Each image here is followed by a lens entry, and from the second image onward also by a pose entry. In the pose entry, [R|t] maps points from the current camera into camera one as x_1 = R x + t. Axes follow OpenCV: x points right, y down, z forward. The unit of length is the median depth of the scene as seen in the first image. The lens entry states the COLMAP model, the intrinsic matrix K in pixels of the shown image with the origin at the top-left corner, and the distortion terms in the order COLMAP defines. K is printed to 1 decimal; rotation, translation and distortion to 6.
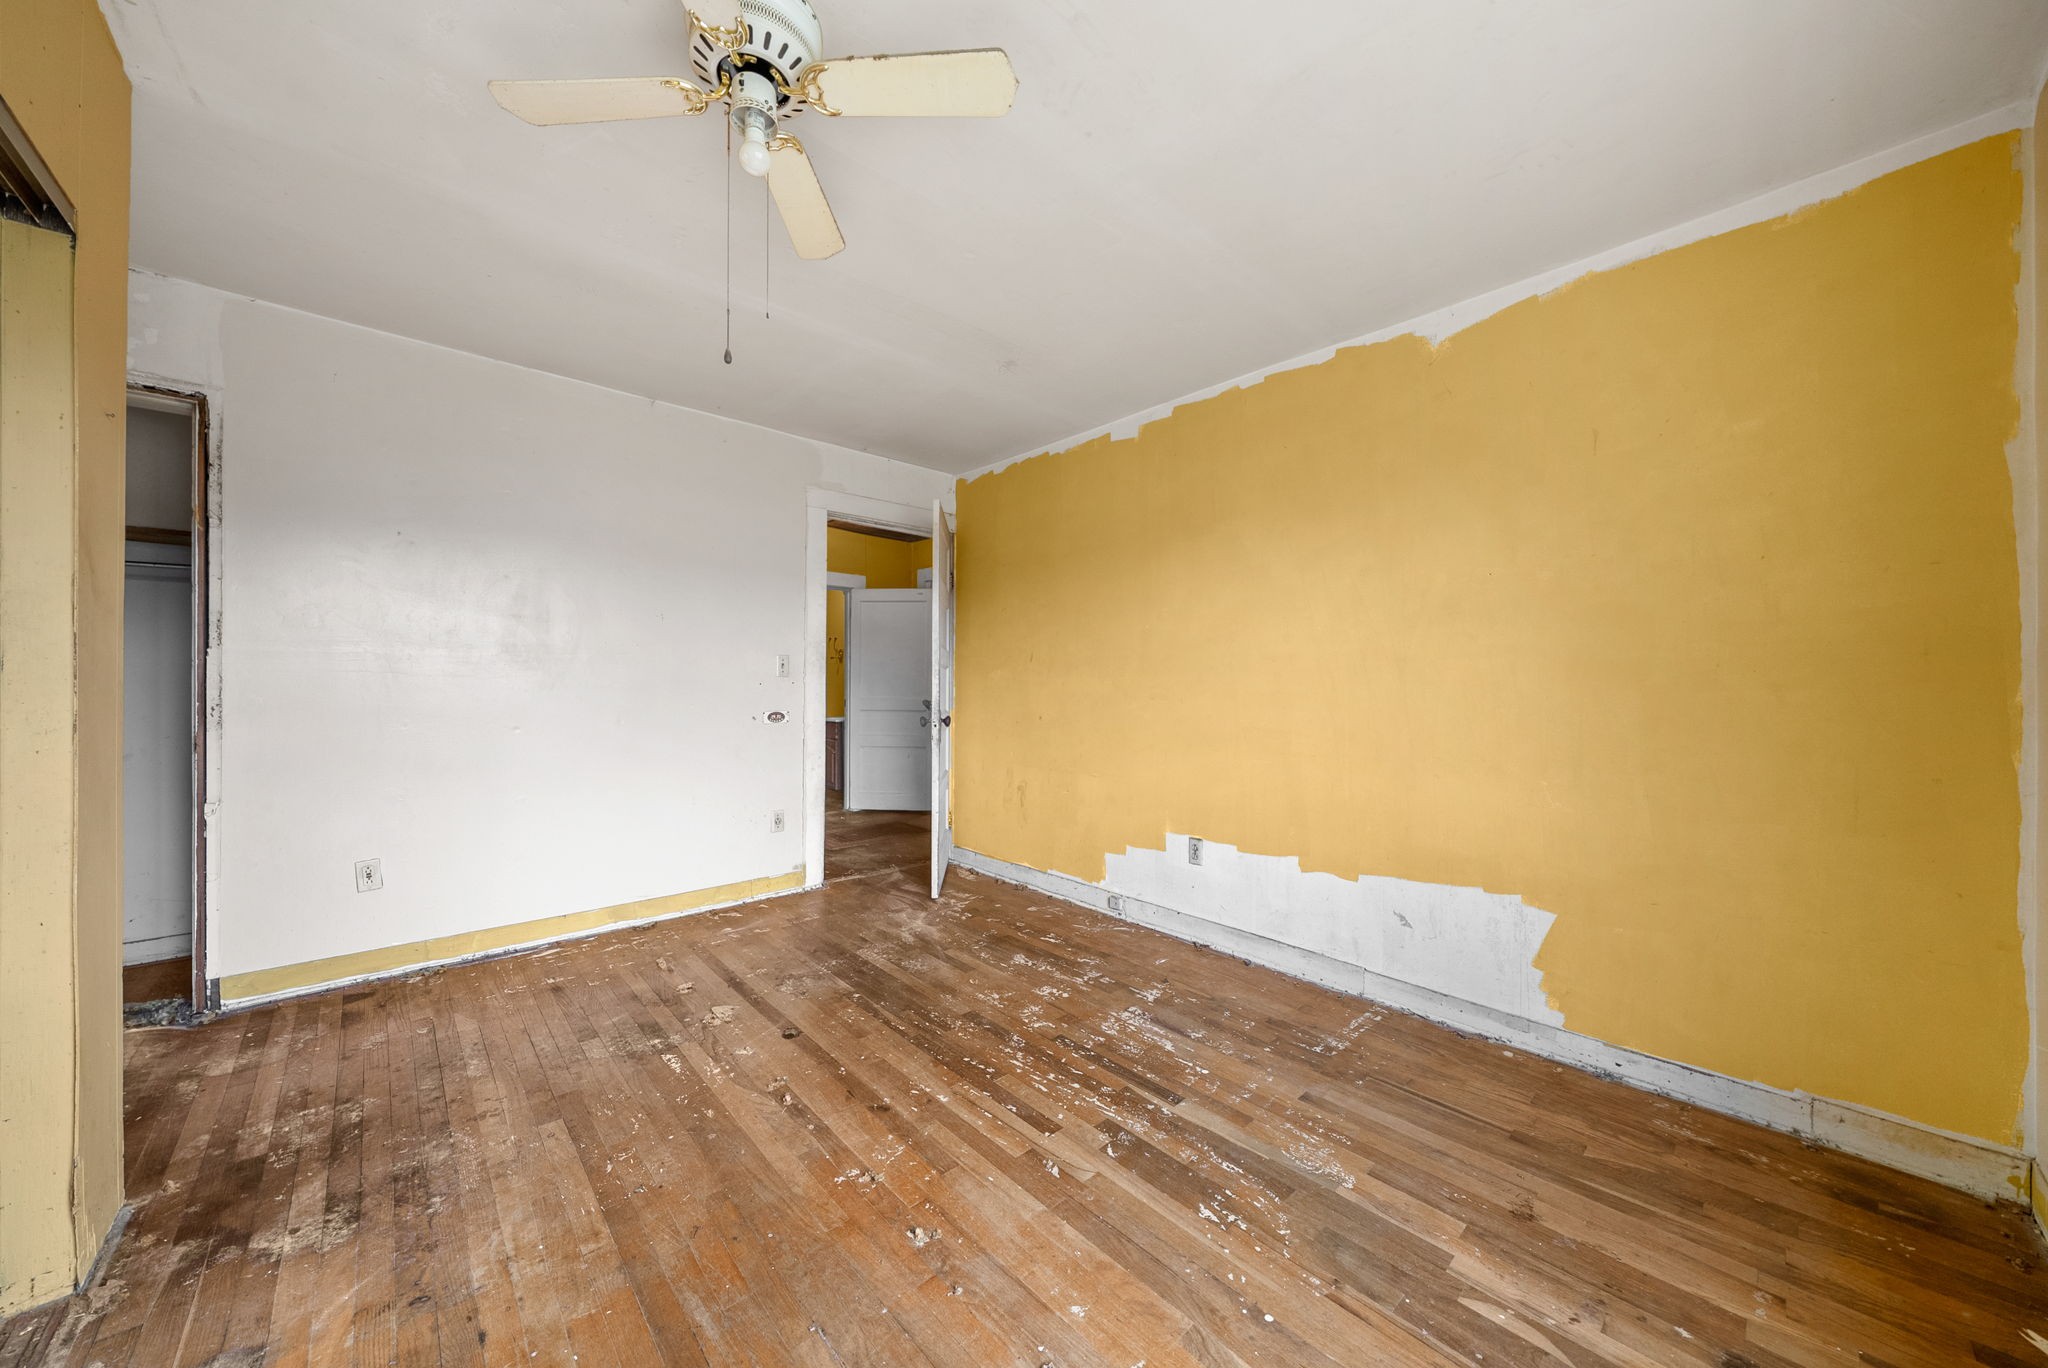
lens RADIAL K [[788.1, 0, 1024.0], [0, 788.1, 684.0], [0, 0, 1]] dist [-0.000228, 0.000019]
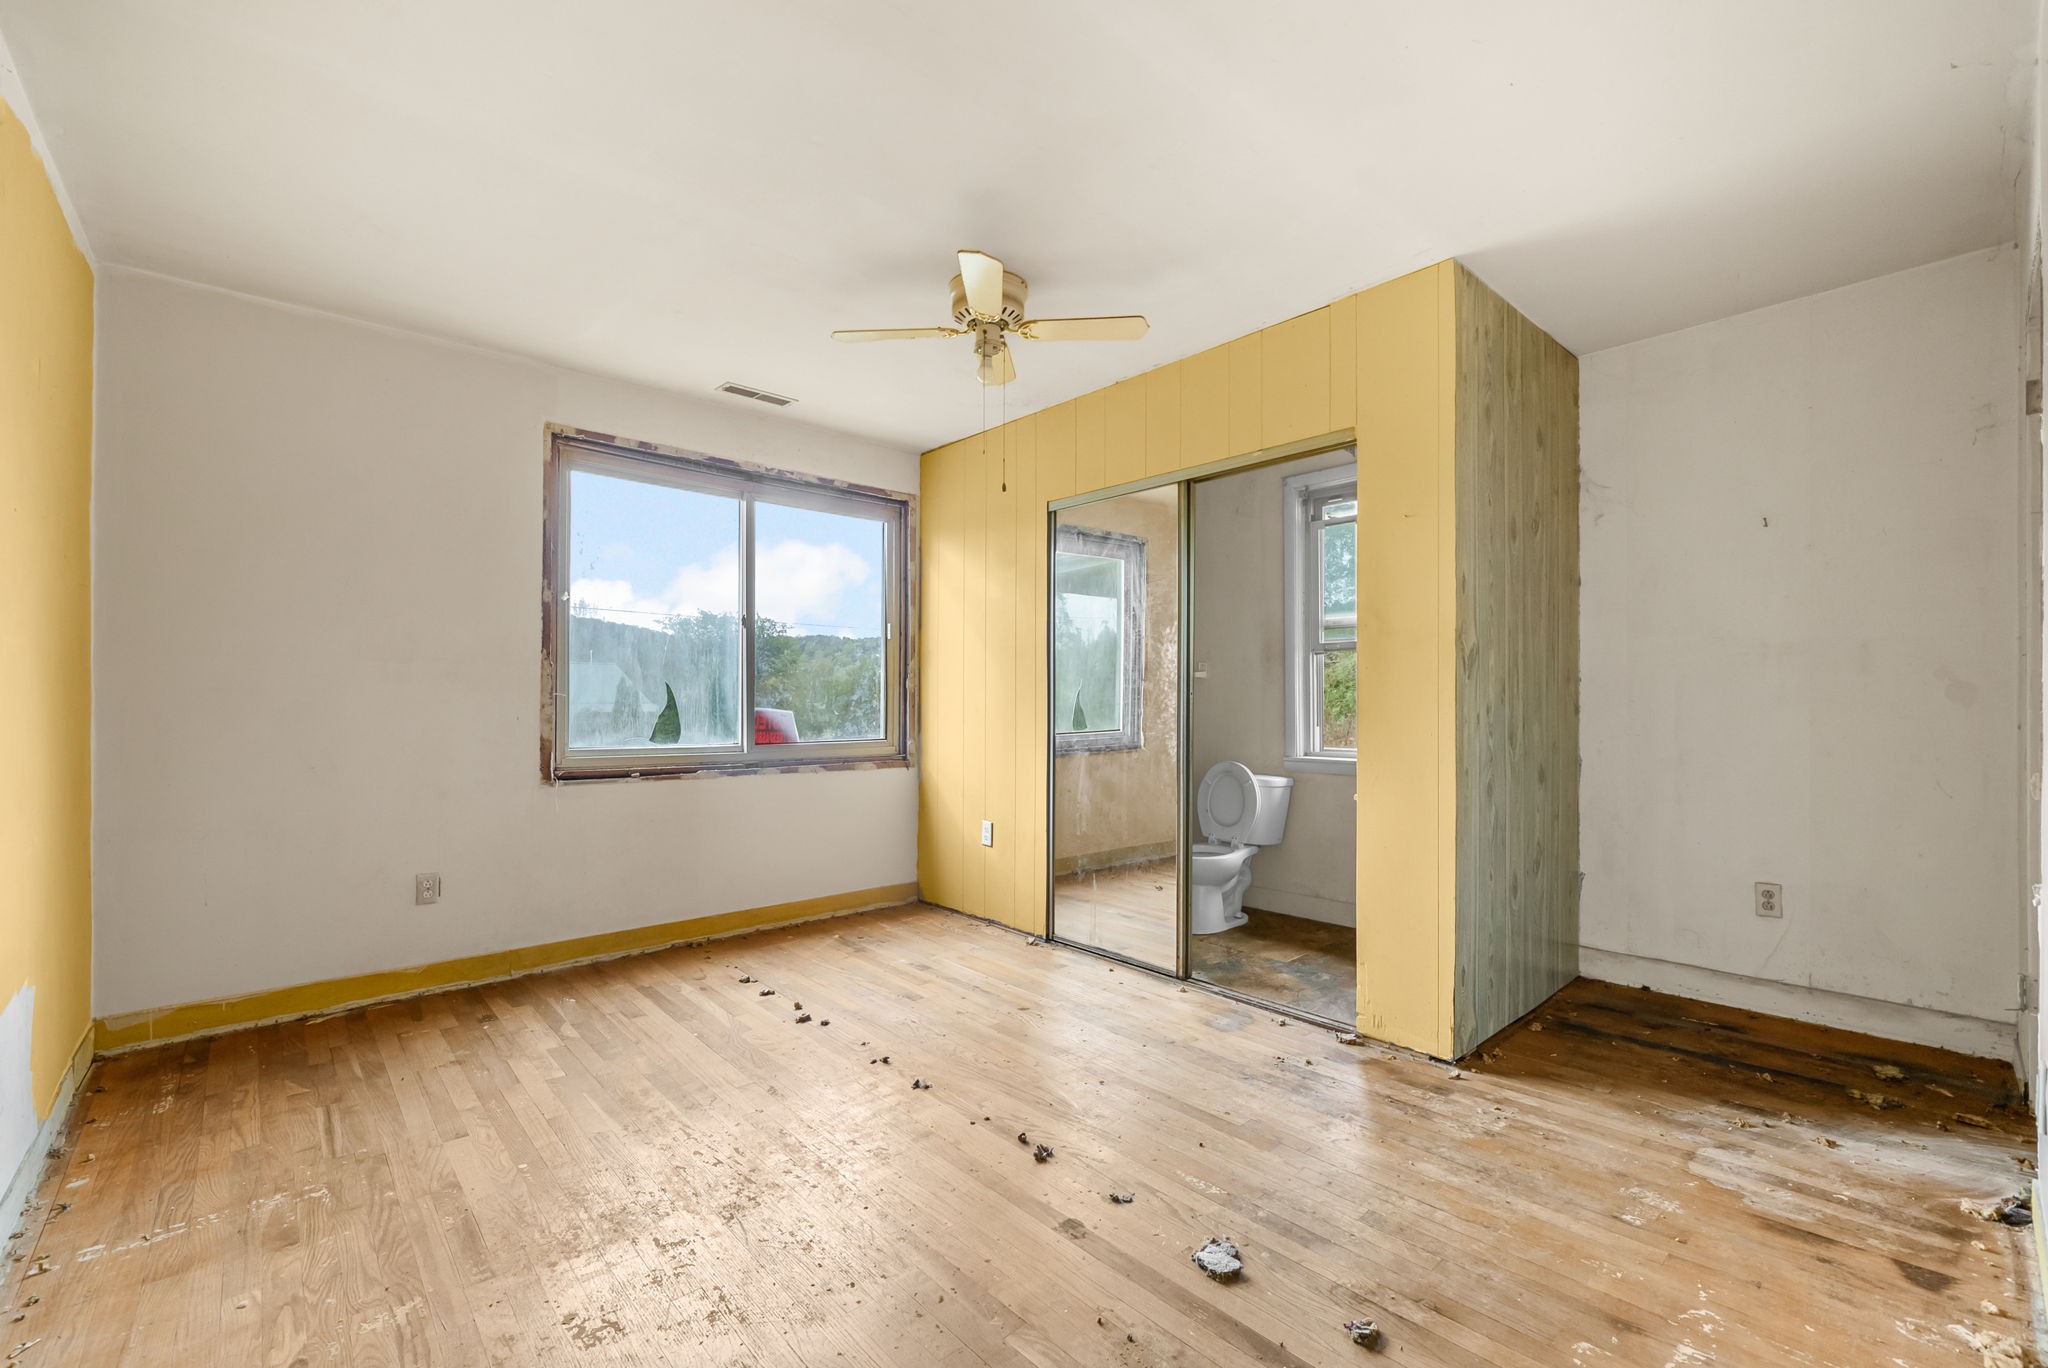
lens RADIAL K [[788.1, 0, 1024.0], [0, 788.1, 684.0], [0, 0, 1]] dist [-0.000228, 0.000019]
pose [[-0.999893, -0.004948, -0.013751, -0.269903], [-0.004766, 0.999901, -0.013271, 0.006339], [0.013815, -0.013204, -0.999817, 1.818806]]
